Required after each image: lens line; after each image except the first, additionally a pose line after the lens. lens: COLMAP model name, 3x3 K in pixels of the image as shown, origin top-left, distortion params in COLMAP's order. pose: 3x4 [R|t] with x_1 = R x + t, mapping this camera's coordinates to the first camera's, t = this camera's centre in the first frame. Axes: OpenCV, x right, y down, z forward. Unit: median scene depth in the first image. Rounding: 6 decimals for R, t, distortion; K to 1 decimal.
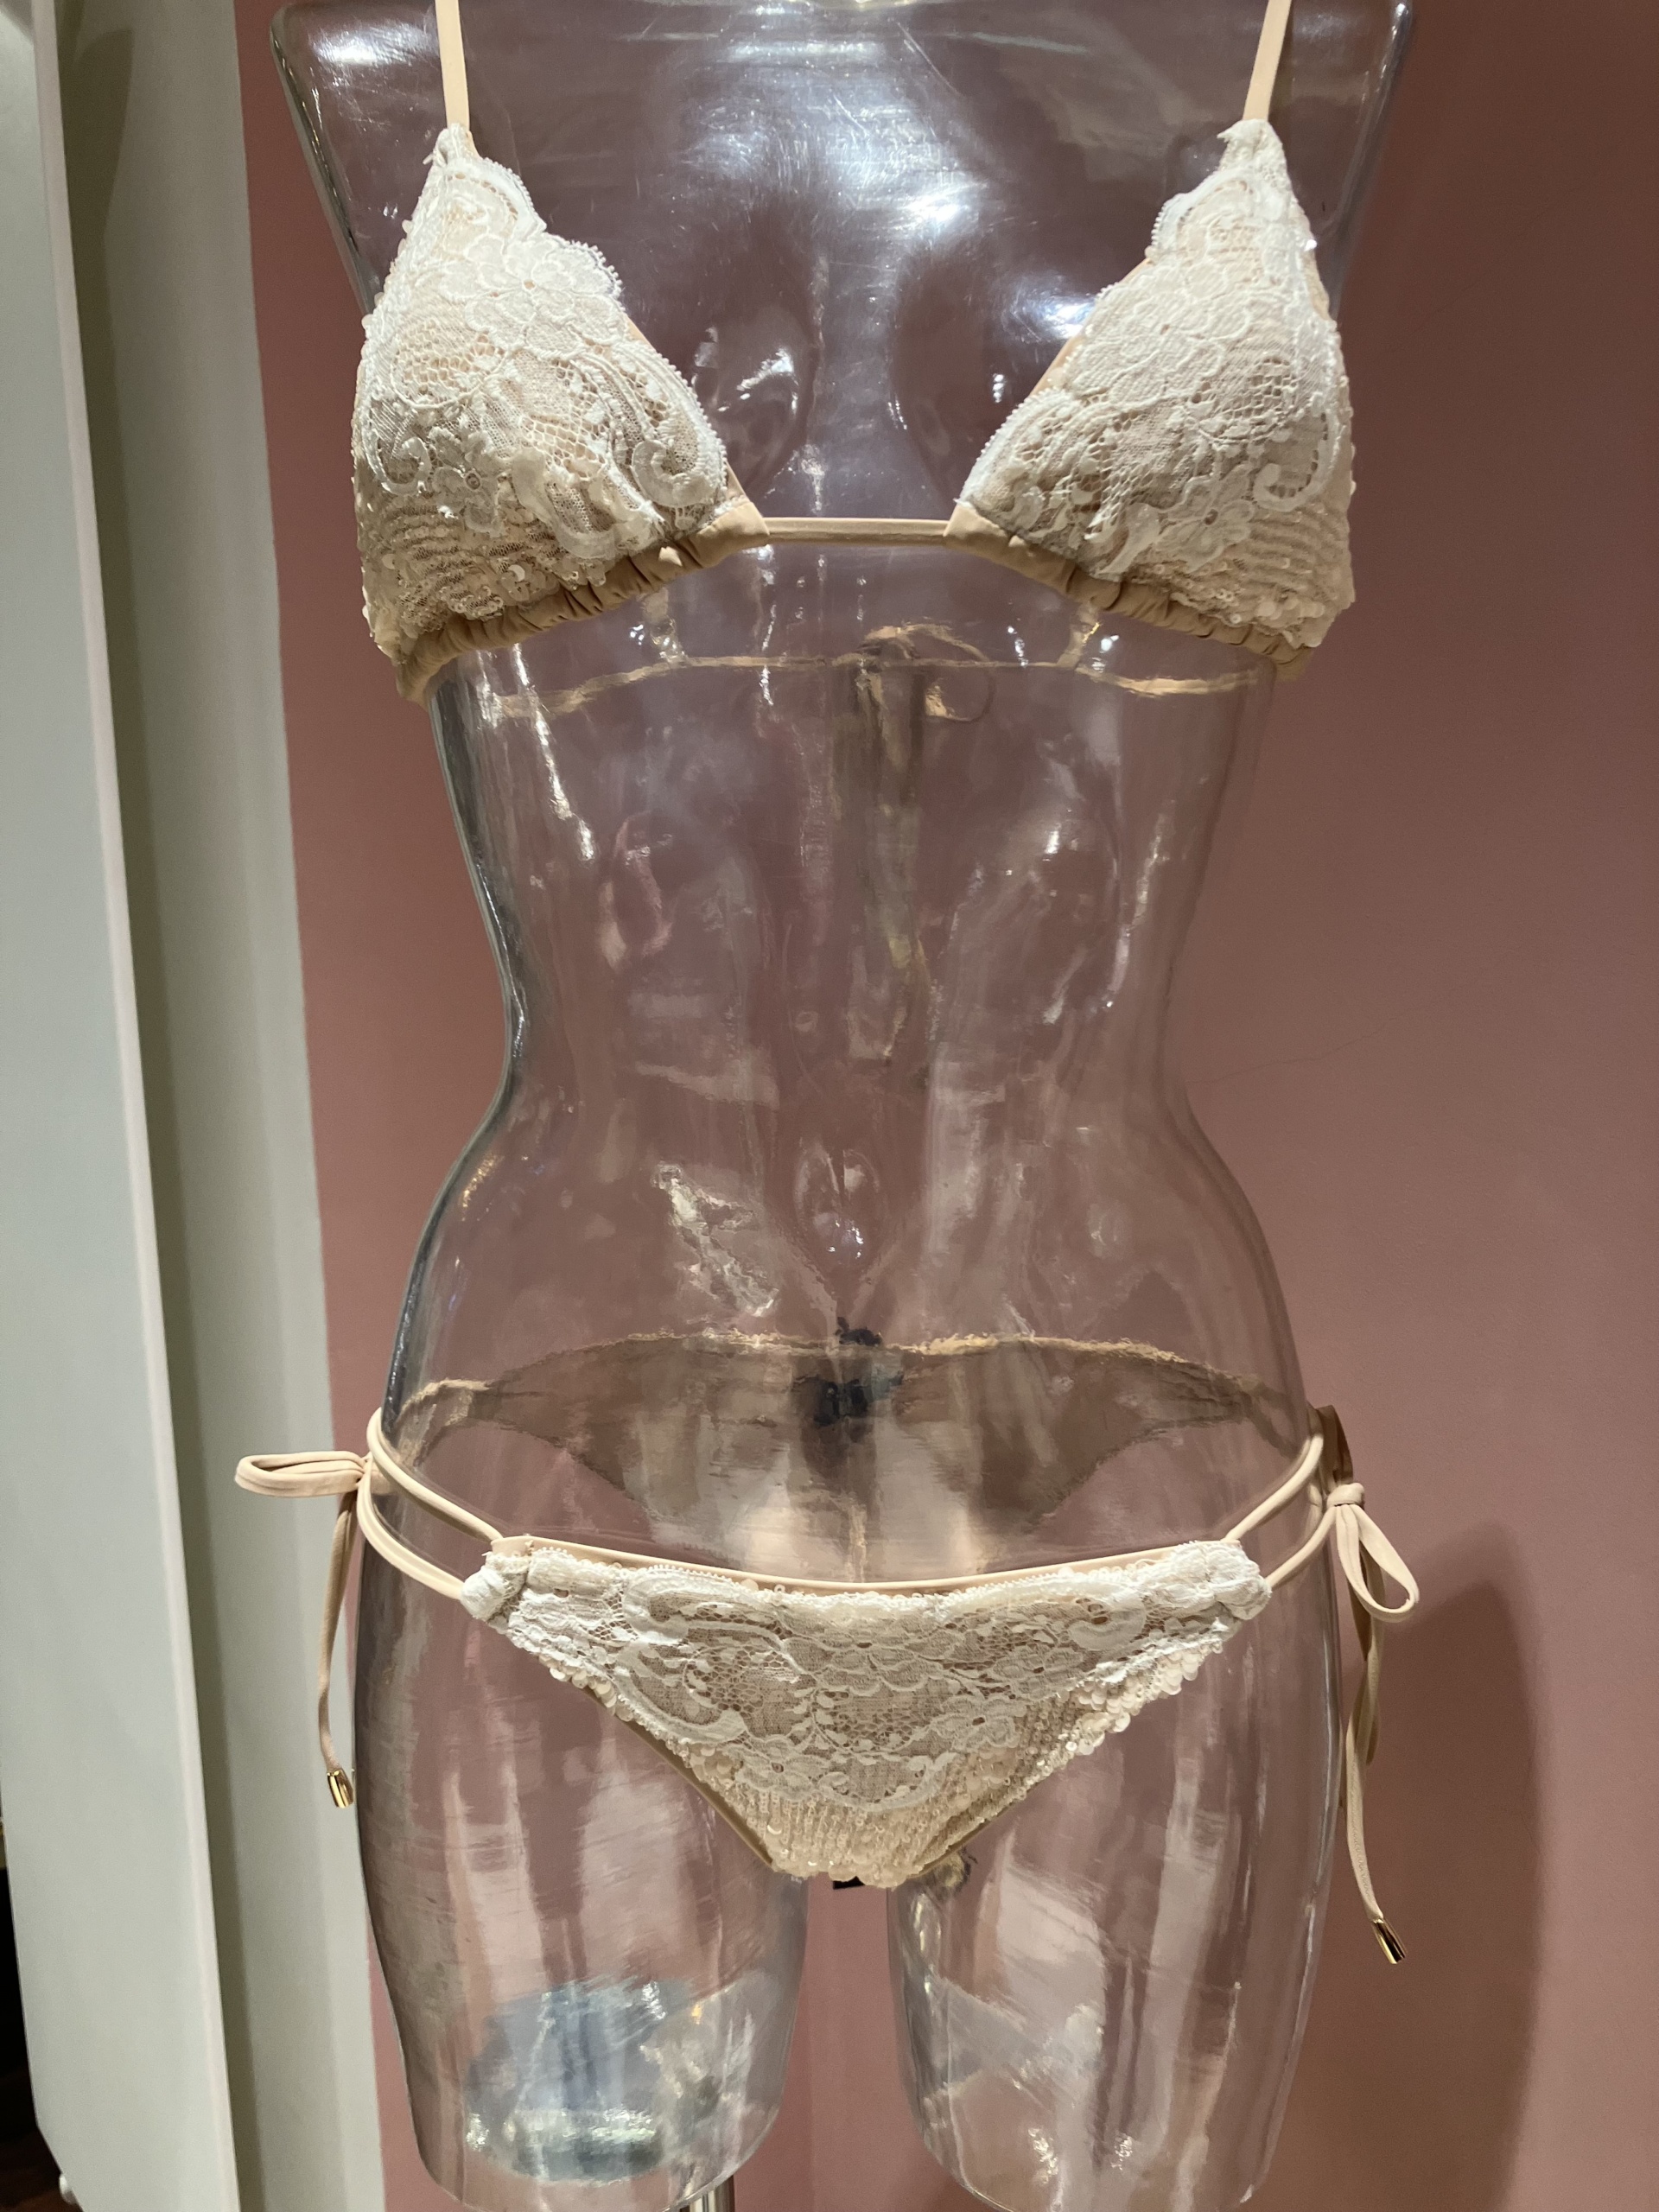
lens RADIAL K [[1806.0, 0, 829.5], [0, 1806.0, 1106.0], [0, 0, 1]] dist [0.077892, -0.000447]
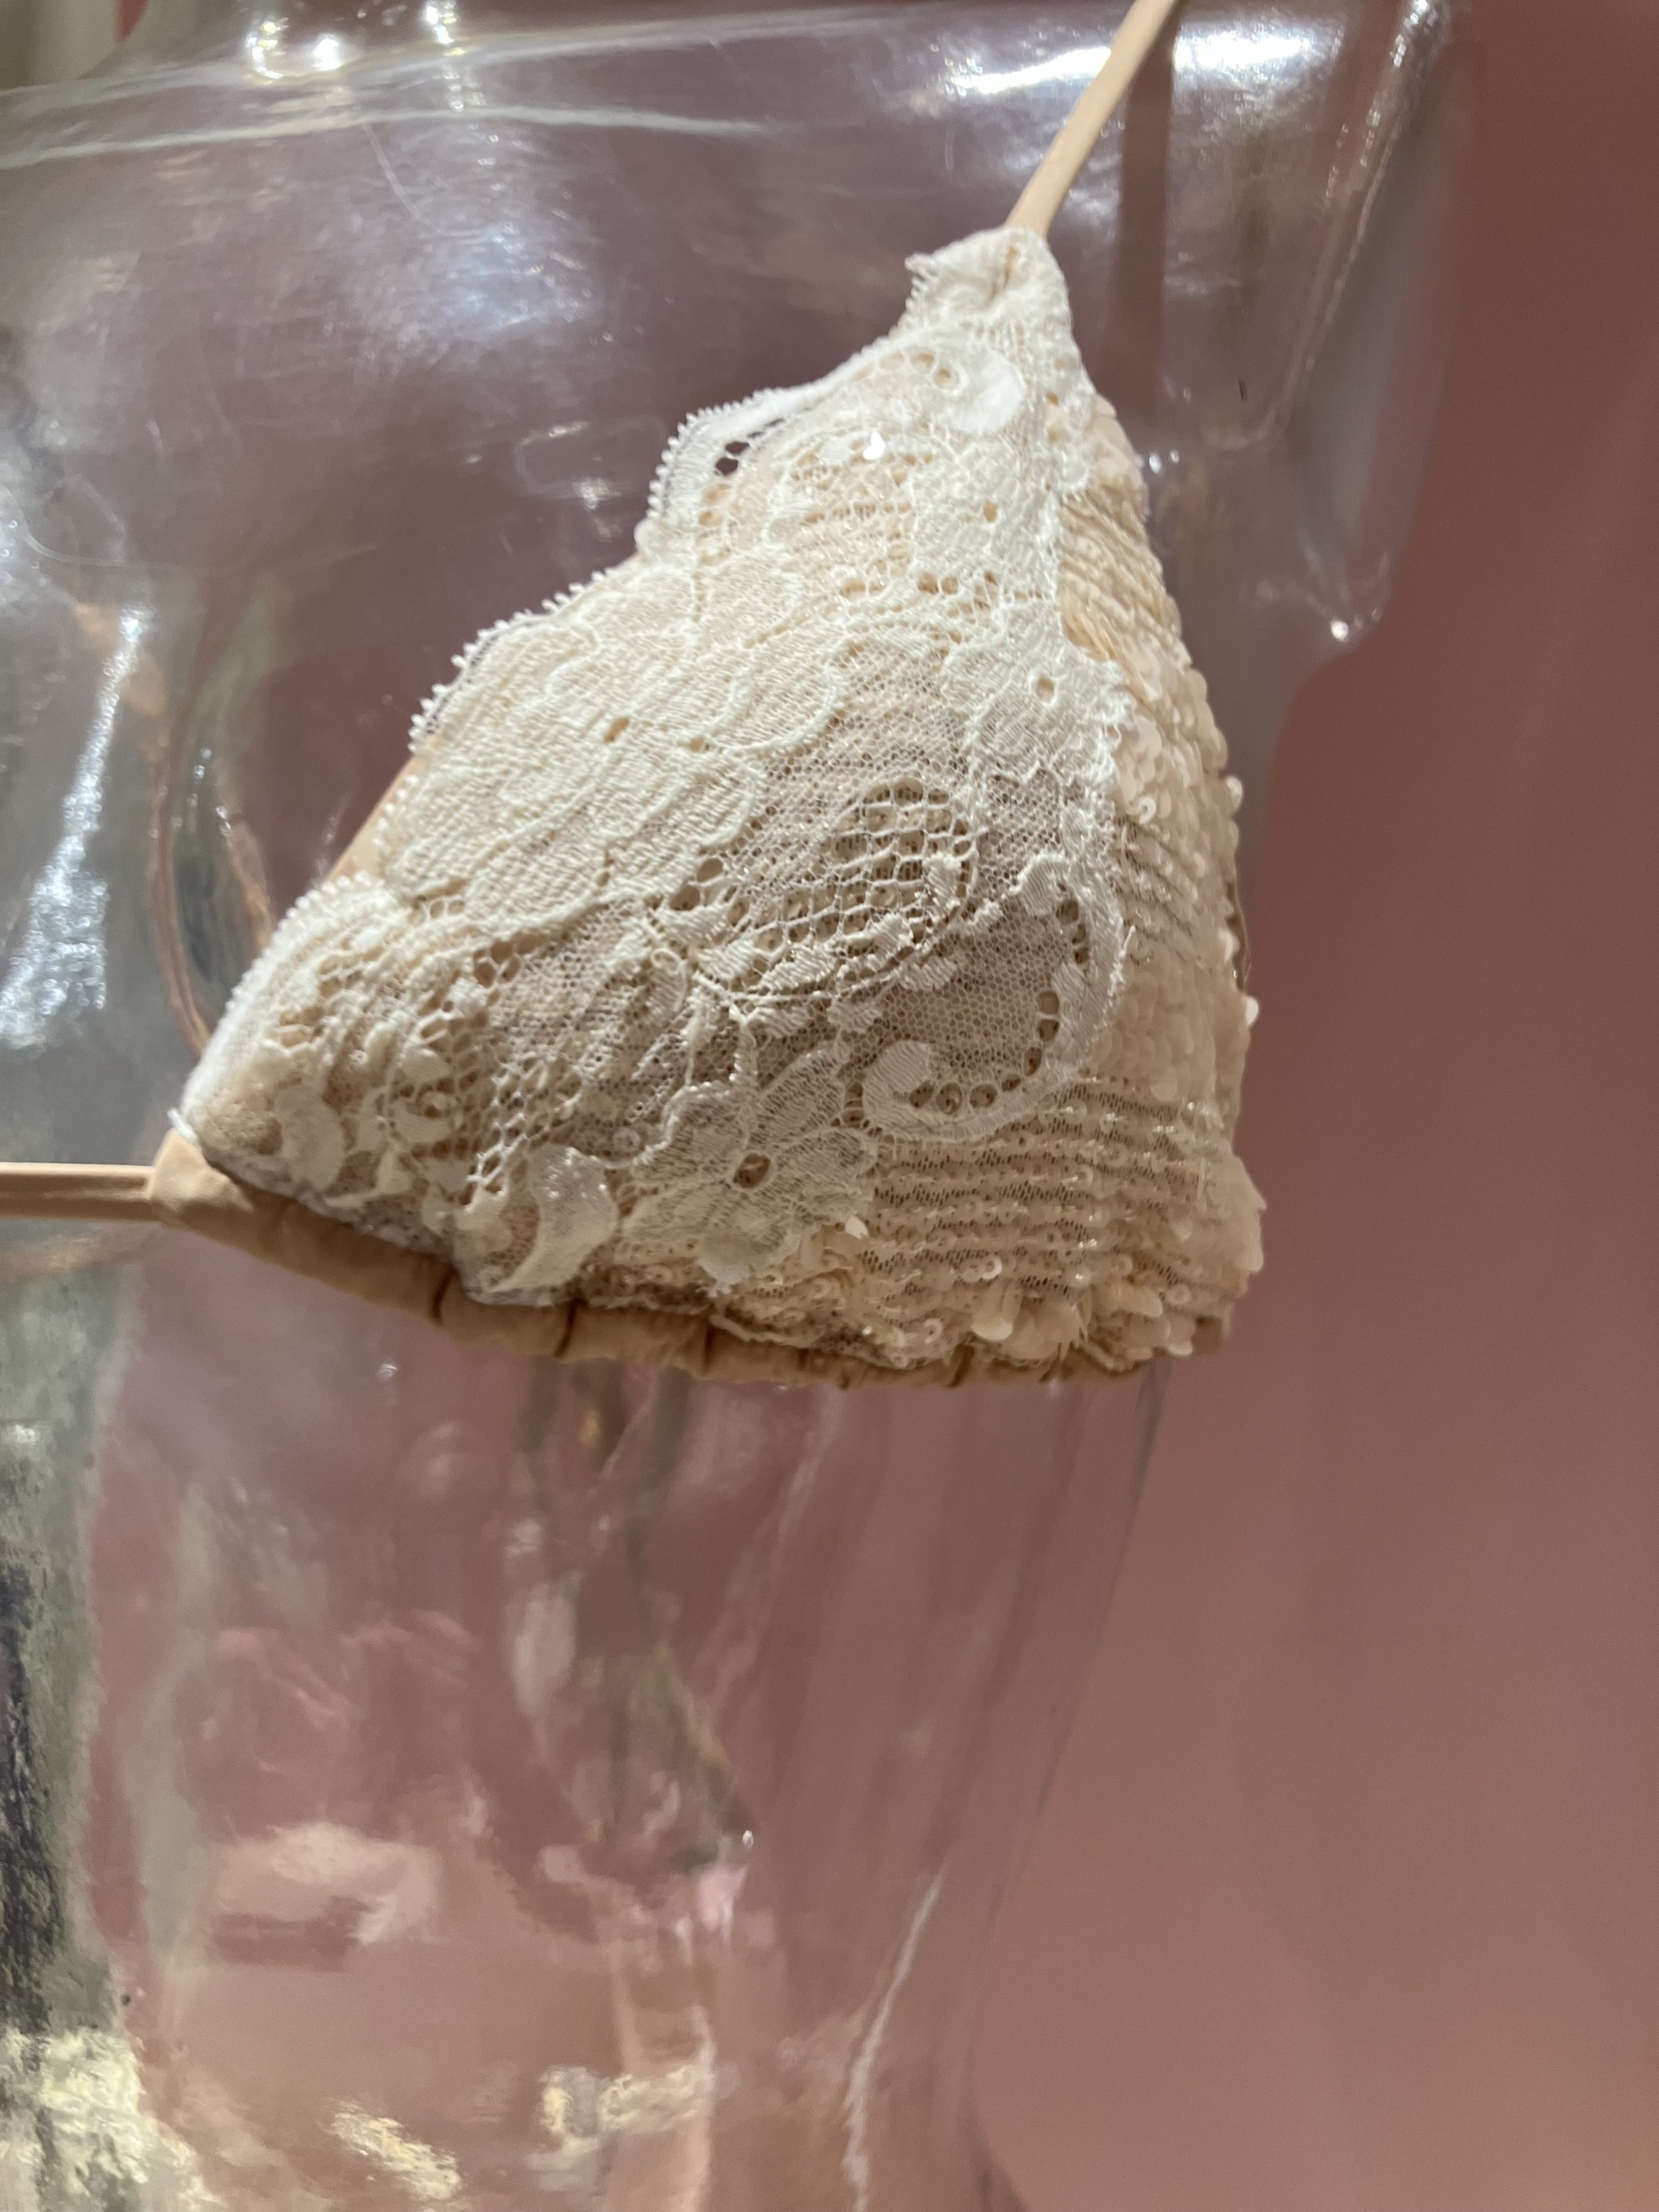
lens RADIAL K [[1806.0, 0, 829.5], [0, 1806.0, 1106.0], [0, 0, 1]] dist [0.077892, -0.000447]
pose [[0.949435, 0.034166, -0.312098, 0.314540], [-0.039093, 0.999190, -0.009544, -0.300602], [0.311519, 0.021262, 0.950002, 0.565574]]
